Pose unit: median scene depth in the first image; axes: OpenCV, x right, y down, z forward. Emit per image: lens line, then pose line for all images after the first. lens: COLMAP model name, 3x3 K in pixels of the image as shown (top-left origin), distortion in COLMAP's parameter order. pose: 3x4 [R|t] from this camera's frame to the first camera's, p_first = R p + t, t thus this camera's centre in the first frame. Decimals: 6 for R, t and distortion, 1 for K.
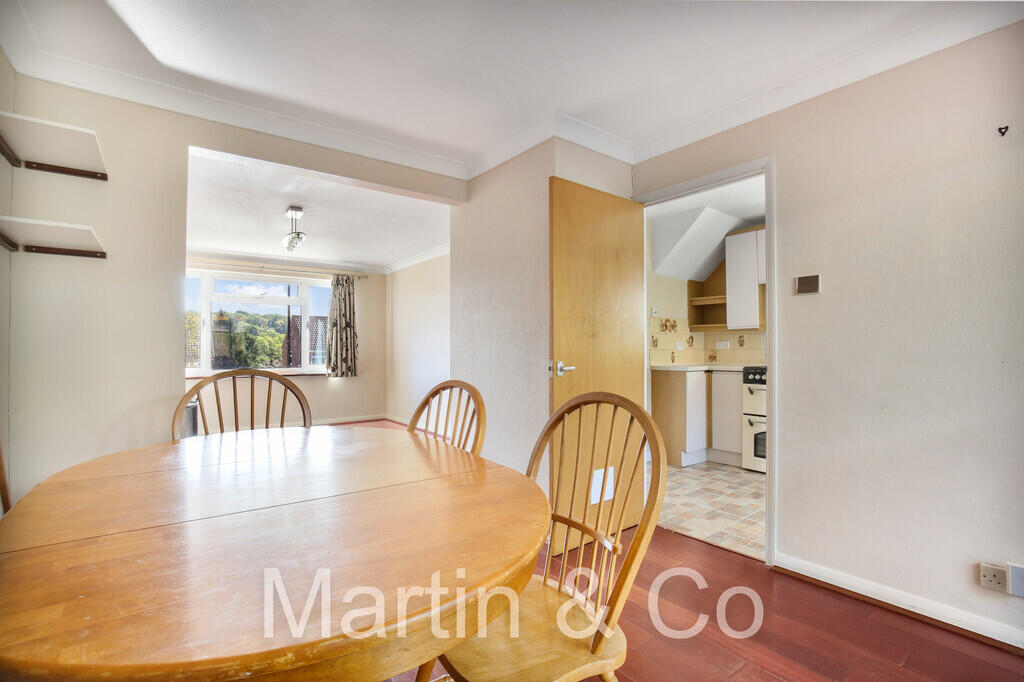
lens RADIAL K [[482.3, 0, 527.2], [0, 482.3, 339.7], [0, 0, 1]] dist [-0.002344, 0.000124]
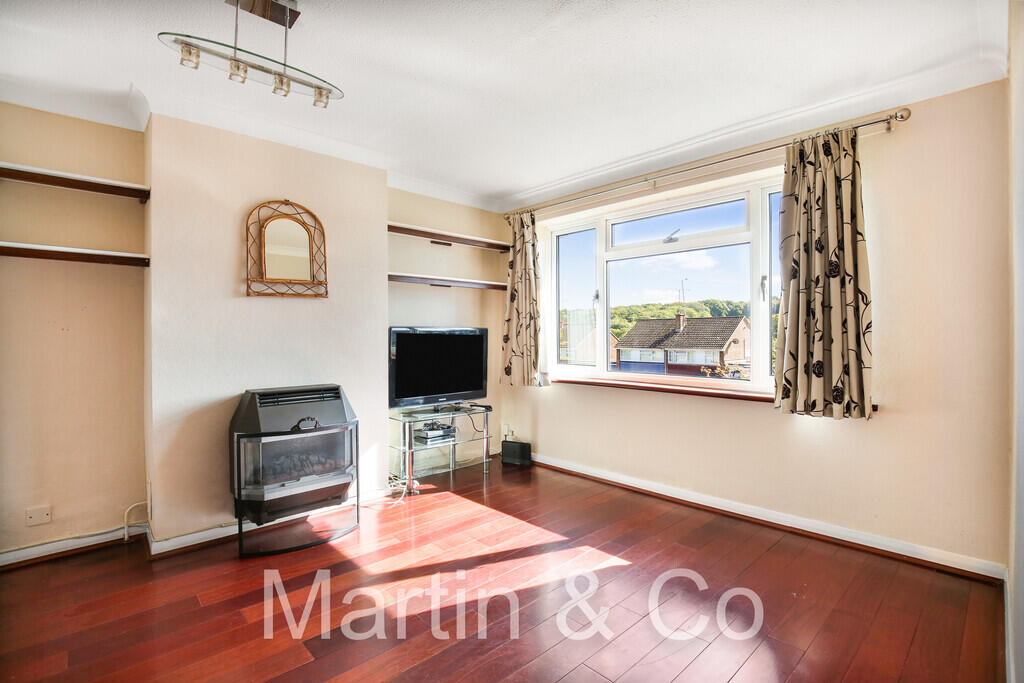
lens RADIAL K [[482.3, 0, 527.2], [0, 482.3, 340.2], [0, 0, 1]] dist [-0.002344, 0.000124]
pose [[0.124712, 0.006842, -0.992169, -0.047407], [0.016268, 0.999828, 0.008939, 0.014031], [0.992060, -0.017256, 0.124579, 0.731682]]
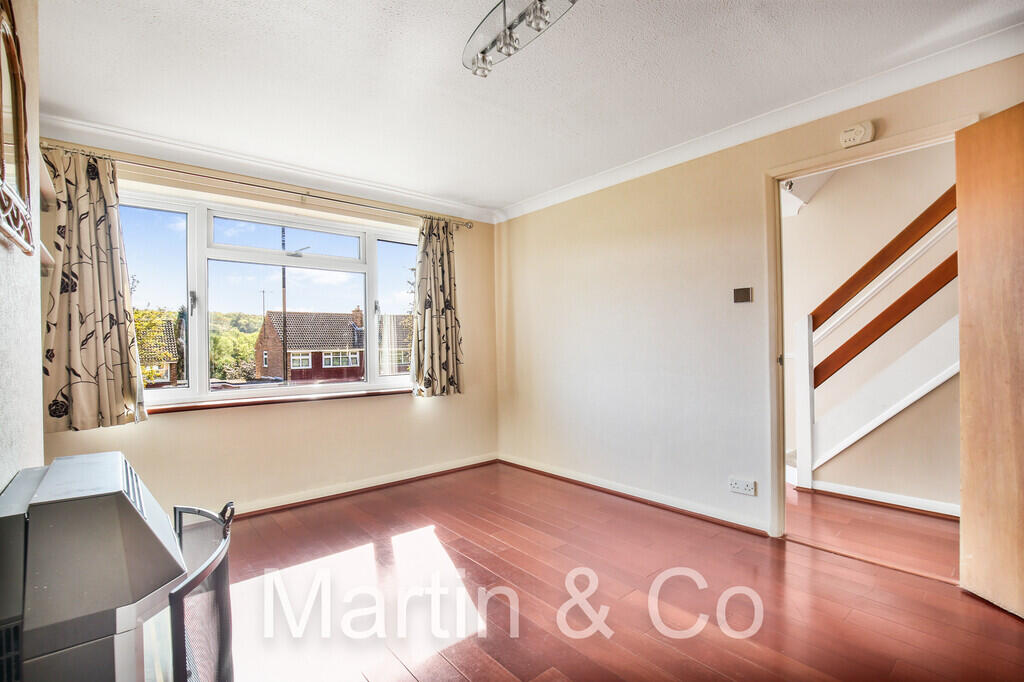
lens RADIAL K [[482.3, 0, 527.2], [0, 482.3, 339.7], [0, 0, 1]] dist [-0.002344, 0.000124]
pose [[0.998171, -0.012144, 0.059218, -0.310956], [0.011755, 0.999907, 0.006913, 0.007942], [-0.059297, -0.006204, 0.998221, 0.415341]]
